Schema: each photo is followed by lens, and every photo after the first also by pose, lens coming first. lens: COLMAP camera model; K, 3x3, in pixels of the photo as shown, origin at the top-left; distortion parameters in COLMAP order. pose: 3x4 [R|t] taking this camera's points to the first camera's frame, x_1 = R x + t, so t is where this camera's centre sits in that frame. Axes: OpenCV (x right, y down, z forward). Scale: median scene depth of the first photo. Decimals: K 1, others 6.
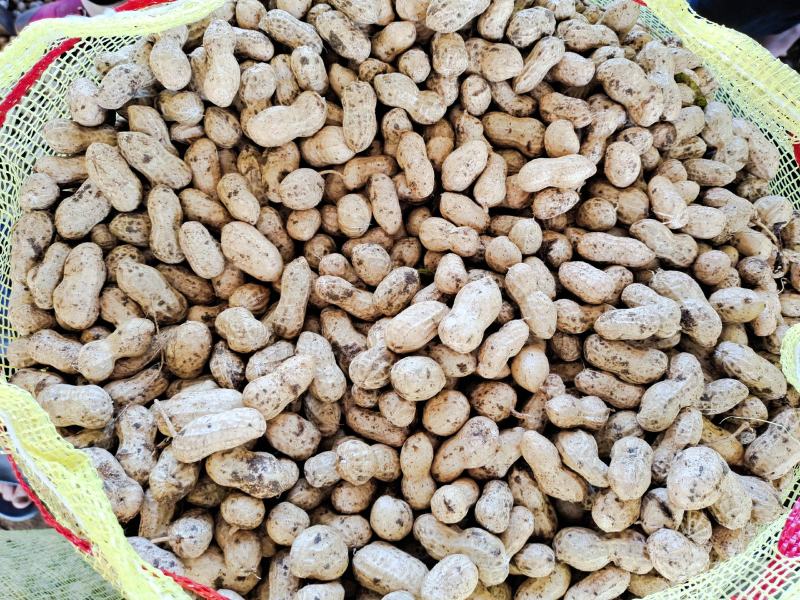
lens RADIAL K [[597.9, 0, 400.0], [0, 597.9, 300.0], [0, 0, 1]] dist [0.083872, -0.167621]
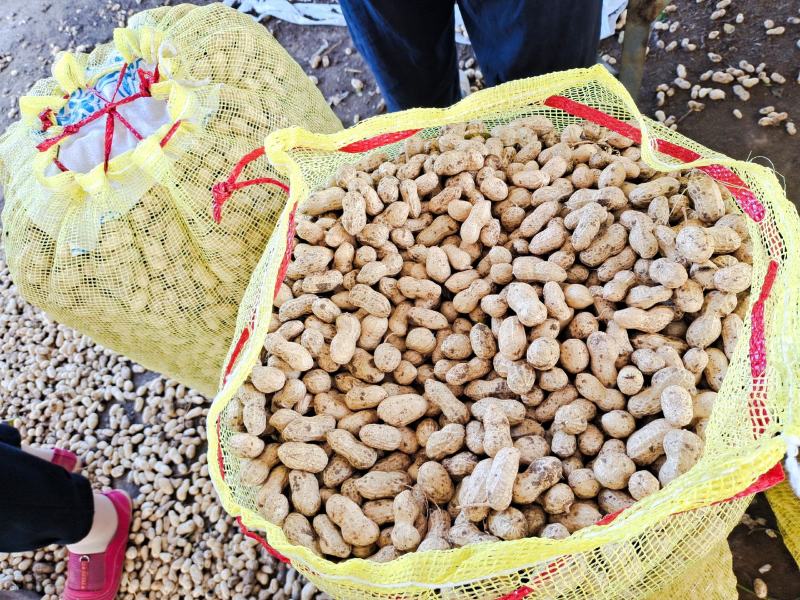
lens RADIAL K [[597.9, 0, 400.0], [0, 597.9, 300.0], [0, 0, 1]] dist [0.083872, -0.167621]
pose [[0.590827, -0.776568, 0.218781, -0.359392], [0.803827, 0.543343, -0.242156, 0.118409], [0.069177, 0.318935, 0.945249, -0.421453]]
